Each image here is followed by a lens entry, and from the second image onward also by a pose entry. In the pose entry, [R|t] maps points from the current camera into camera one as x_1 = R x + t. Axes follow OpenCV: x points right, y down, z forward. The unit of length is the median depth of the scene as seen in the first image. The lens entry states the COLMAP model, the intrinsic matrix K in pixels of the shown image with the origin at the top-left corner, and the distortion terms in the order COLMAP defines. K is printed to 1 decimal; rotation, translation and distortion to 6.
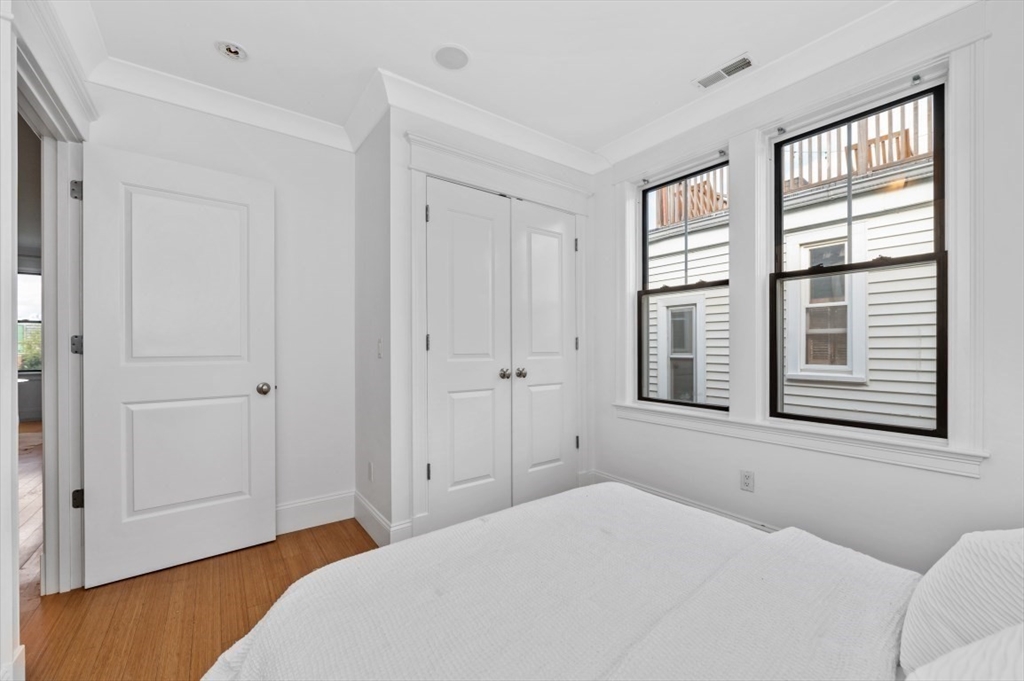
lens RADIAL K [[407.3, 0, 510.5], [0, 407.3, 348.1], [0, 0, 1]] dist [-0.000568, -0.000097]
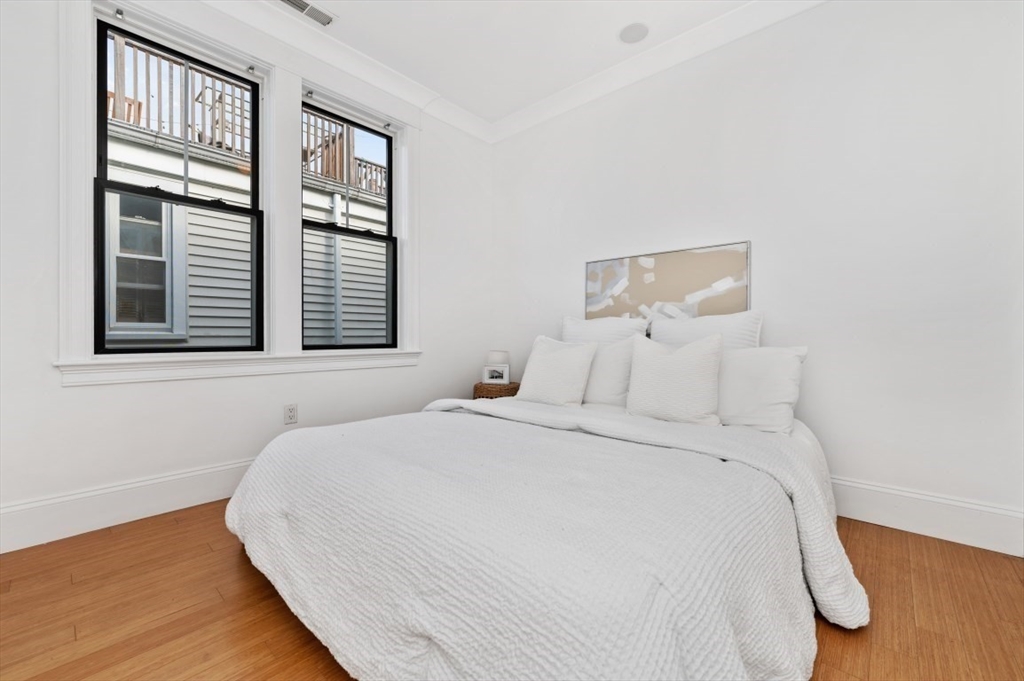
lens RADIAL K [[413.8, 0, 512.7], [0, 413.8, 334.3], [0, 0, 1]] dist [-0.000252, 0.000007]
pose [[-0.194137, 0.003174, 0.980969, -0.315897], [0.003161, 0.999992, -0.002610, 0.075868], [-0.980969, 0.002594, -0.194145, 0.378231]]
